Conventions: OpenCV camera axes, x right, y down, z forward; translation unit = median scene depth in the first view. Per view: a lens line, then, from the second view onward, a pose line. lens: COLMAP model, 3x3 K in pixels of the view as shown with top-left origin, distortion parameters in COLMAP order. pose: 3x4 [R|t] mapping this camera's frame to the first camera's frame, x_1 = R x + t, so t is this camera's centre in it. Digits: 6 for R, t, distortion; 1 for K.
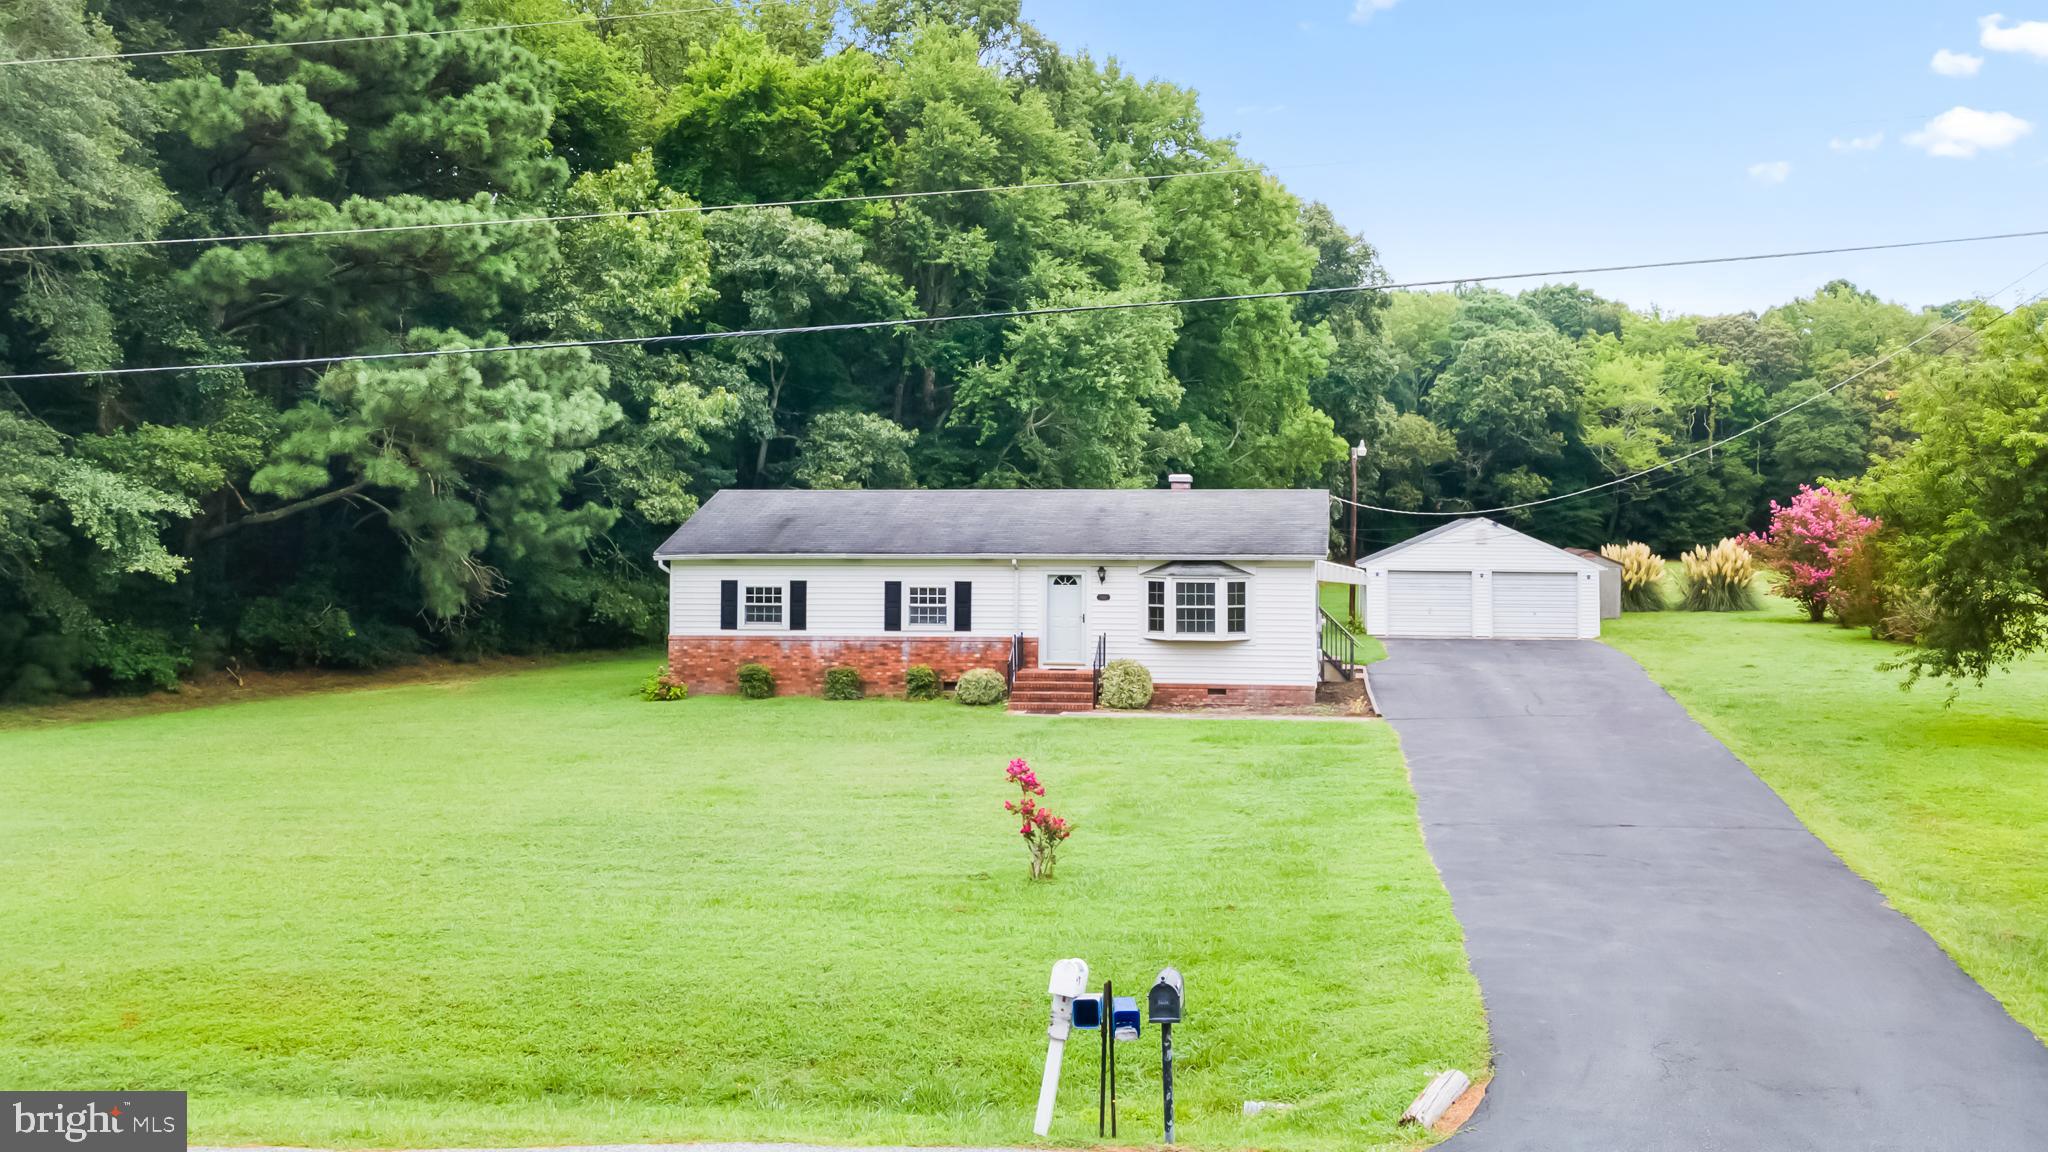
lens RADIAL K [[1706.0, 0, 1102.9], [0, 1706.0, 516.2], [0, 0, 1]] dist [0.055365, 0.002636]
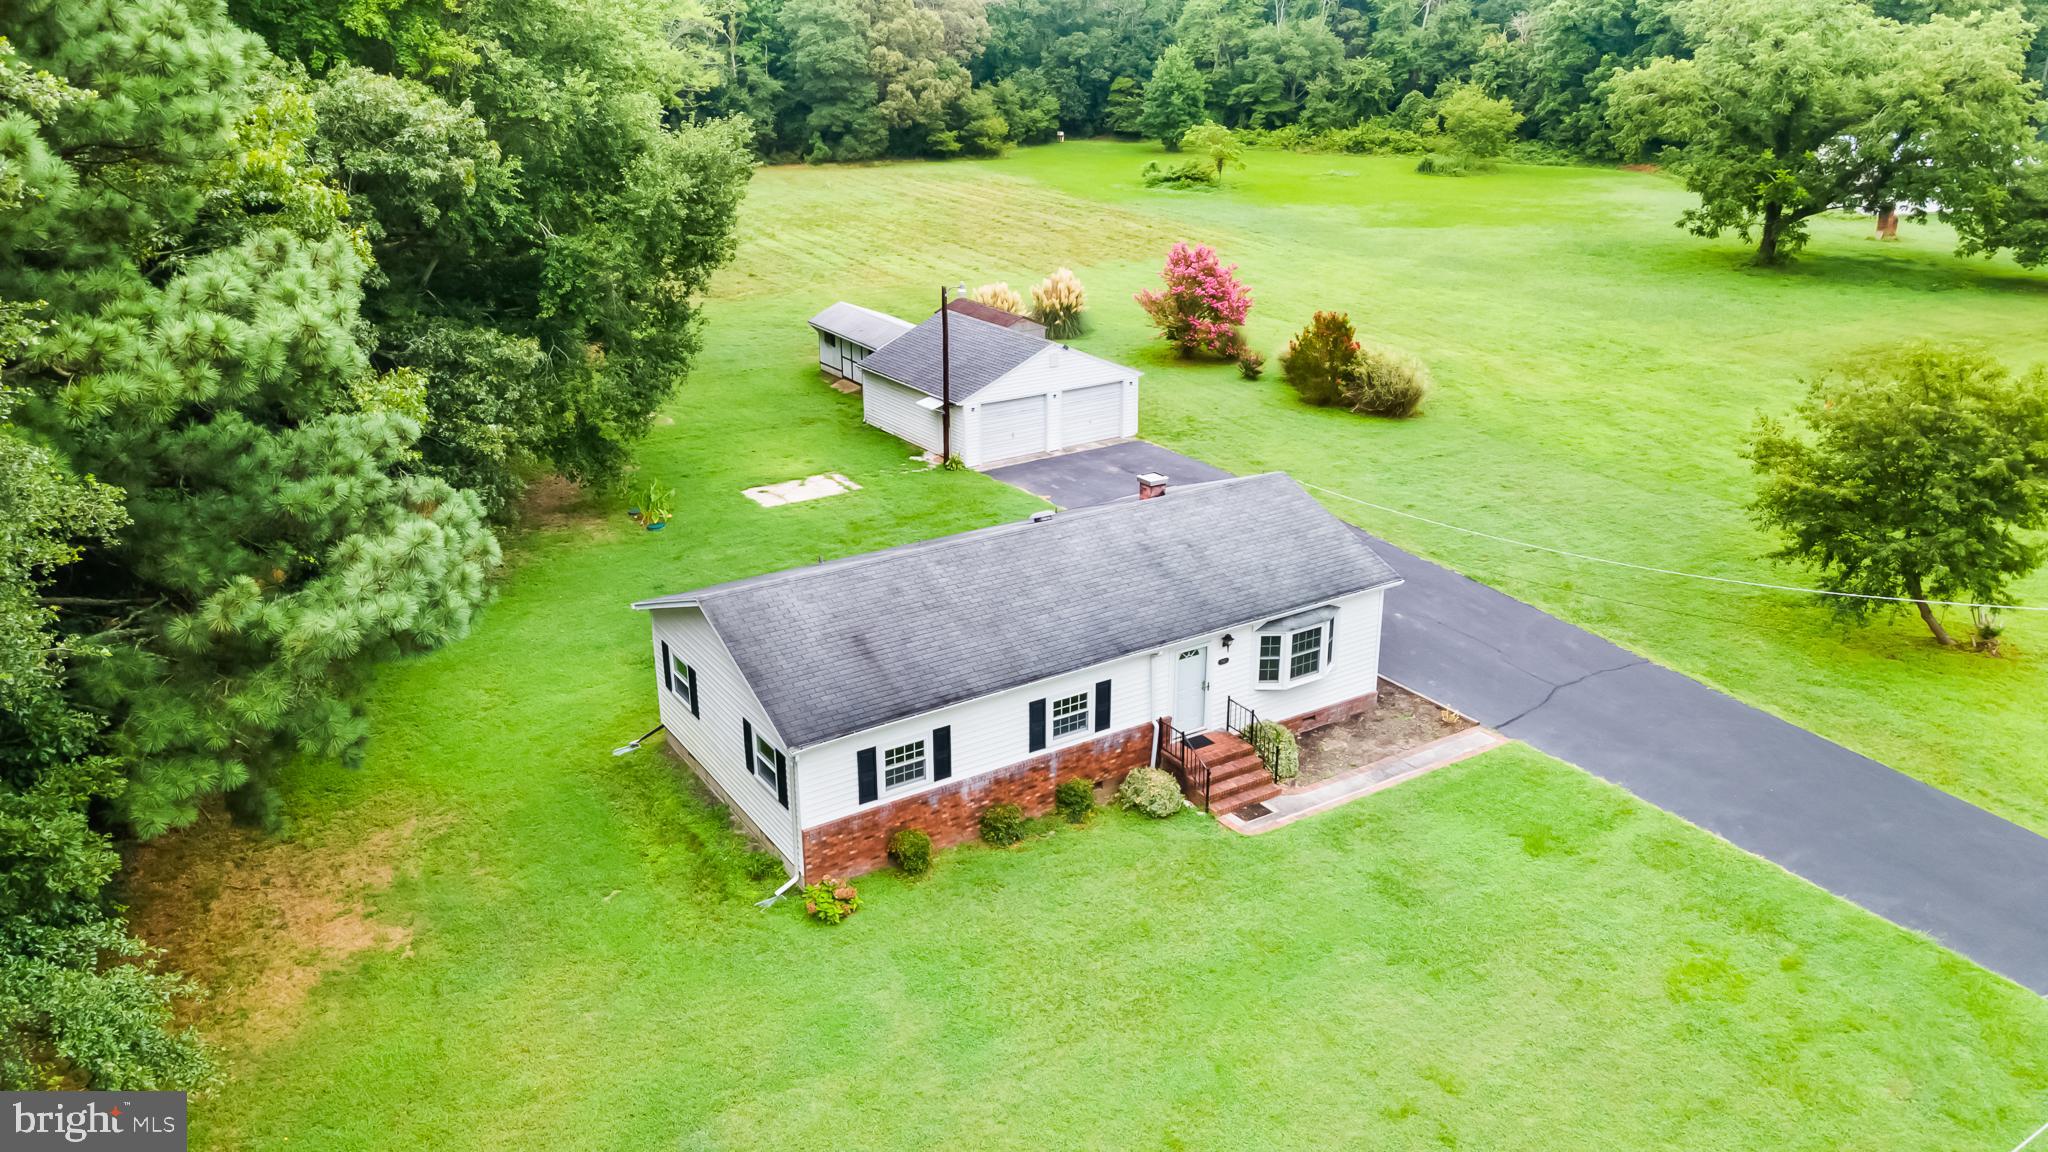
lens RADIAL K [[1523.9, 0, 1014.2], [0, 1523.9, 576.4], [0, 0, 1]] dist [0.045649, 0.005373]
pose [[0.763614, -0.235915, 0.601031, -0.586619], [0.002675, 0.932007, 0.362429, -0.304737], [-0.645668, -0.275148, 0.712325, 0.462142]]
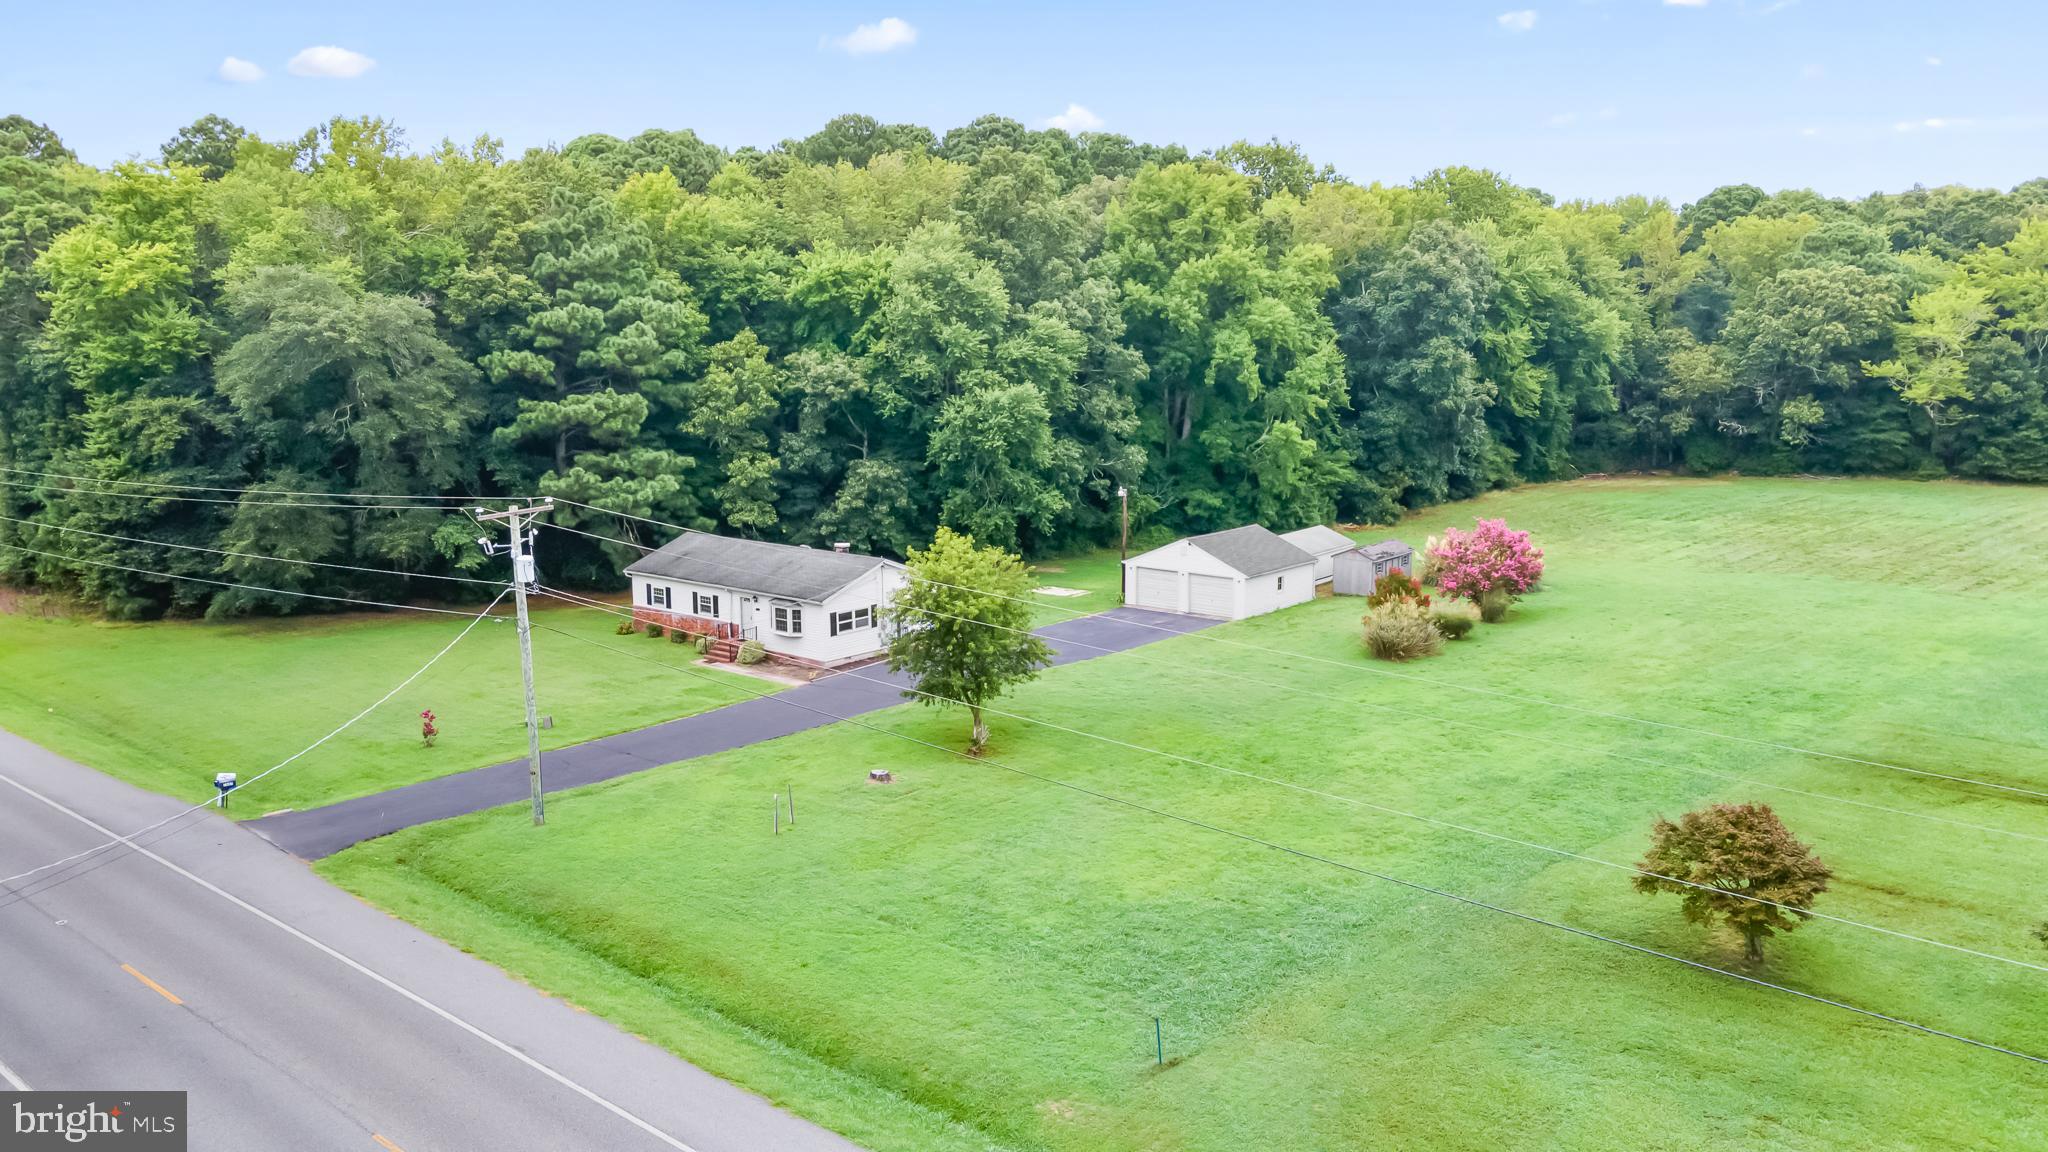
lens RADIAL K [[1523.9, 0, 1014.2], [0, 1523.9, 576.4], [0, 0, 1]] dist [0.045649, 0.005373]
pose [[0.836580, 0.083484, -0.541446, 1.287241], [0.011547, 0.985415, 0.169779, -0.311470], [0.547723, -0.148286, 0.823415, -0.399232]]
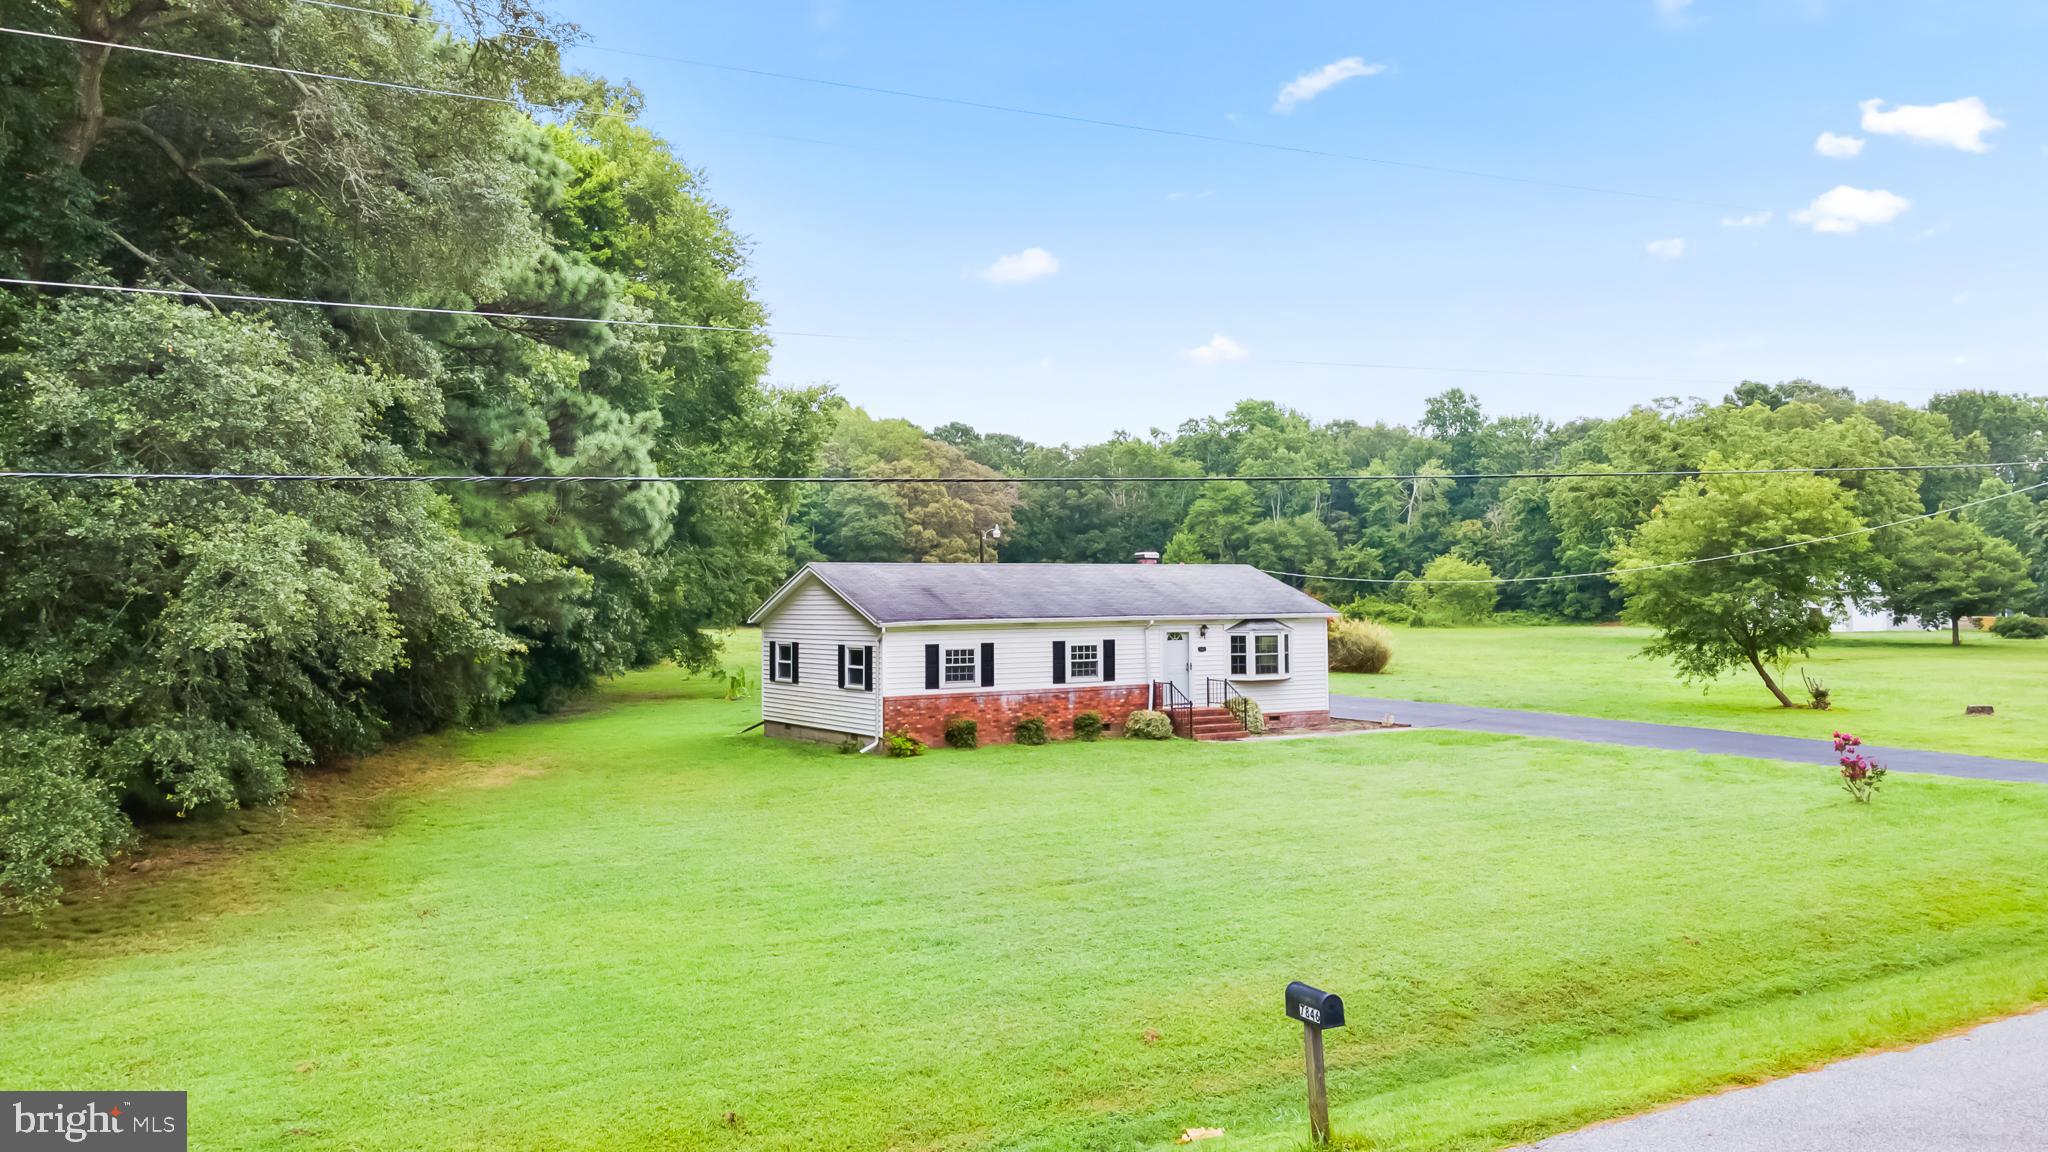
lens RADIAL K [[1608.4, 0, 1024.0], [0, 1608.4, 576.0], [0, 0, 1]] dist [0.054058, -0.003784]
pose [[0.768162, 0.000855, 0.640255, -0.842703], [0.005737, 0.999950, -0.008218, 0.002375], [-0.640230, 0.009986, 0.768118, 0.166678]]
